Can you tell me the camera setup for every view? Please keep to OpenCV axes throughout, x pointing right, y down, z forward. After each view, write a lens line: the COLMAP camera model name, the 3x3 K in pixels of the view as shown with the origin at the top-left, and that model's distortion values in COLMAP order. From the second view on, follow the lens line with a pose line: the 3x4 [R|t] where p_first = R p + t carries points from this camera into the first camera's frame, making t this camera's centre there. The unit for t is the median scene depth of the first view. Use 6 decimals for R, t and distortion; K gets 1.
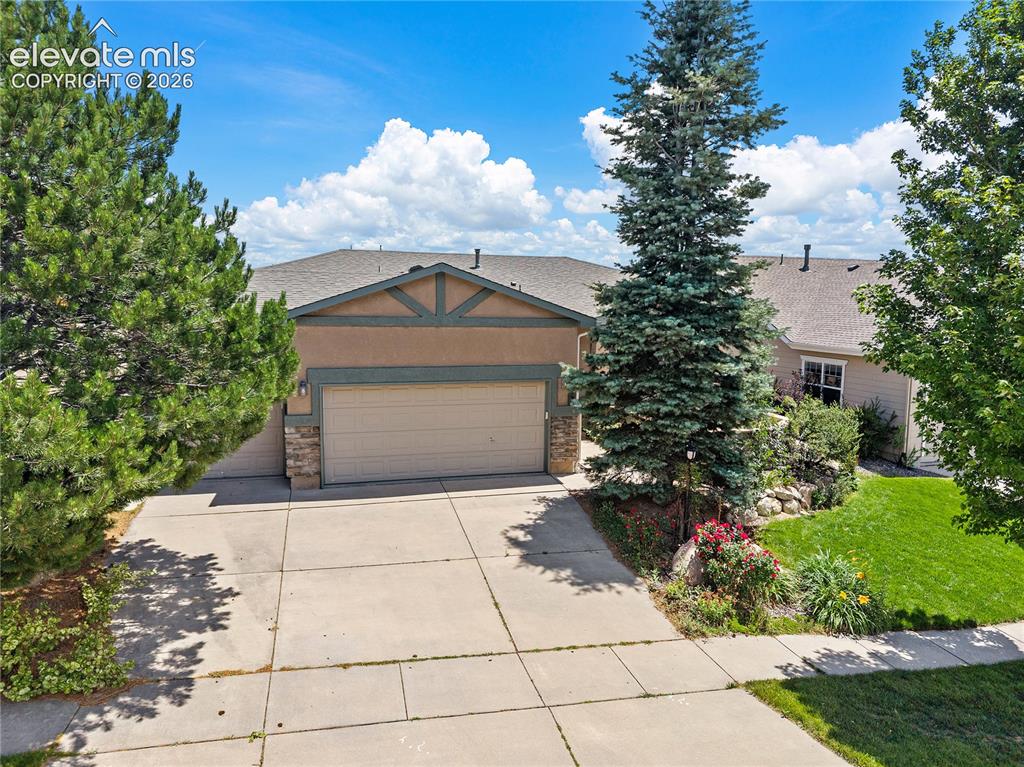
lens RADIAL K [[689.0, 0, 512.0], [0, 689.0, 383.5], [0, 0, 1]] dist [0.050403, -0.055435]
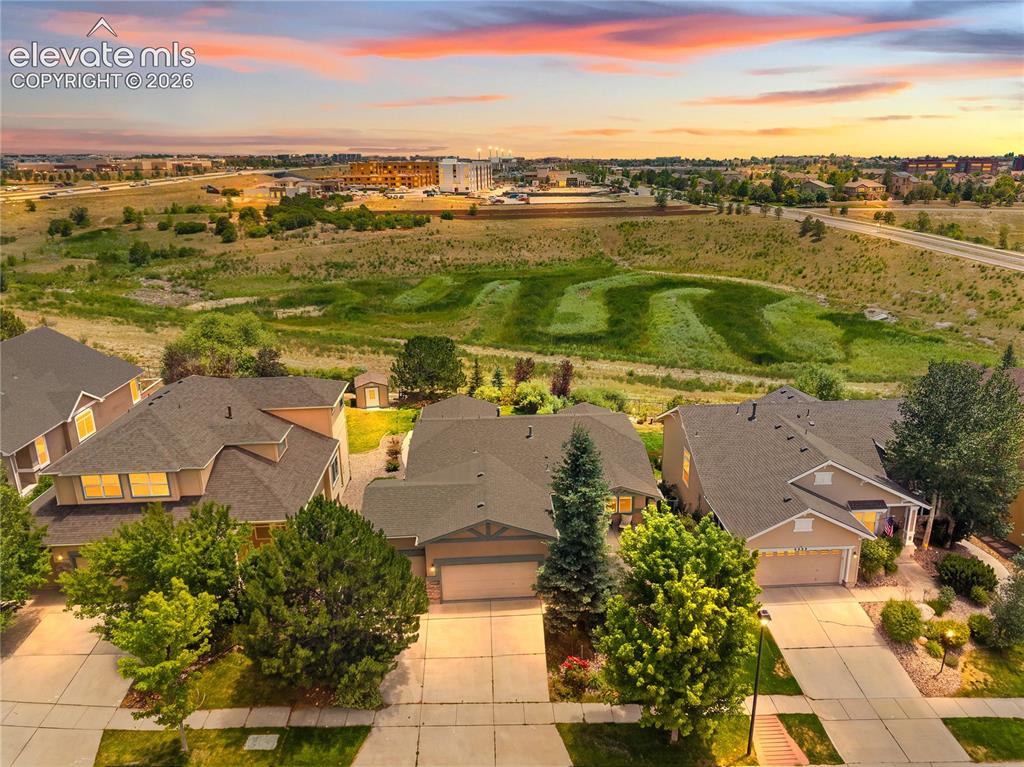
lens RADIAL K [[689.0, 0, 512.0], [0, 689.0, 383.5], [0, 0, 1]] dist [0.050403, -0.055435]
pose [[0.974674, 0.039107, -0.220182, 0.489654], [0.004945, 0.980581, 0.196052, -1.115126], [0.223574, -0.192175, 0.955554, -1.169858]]
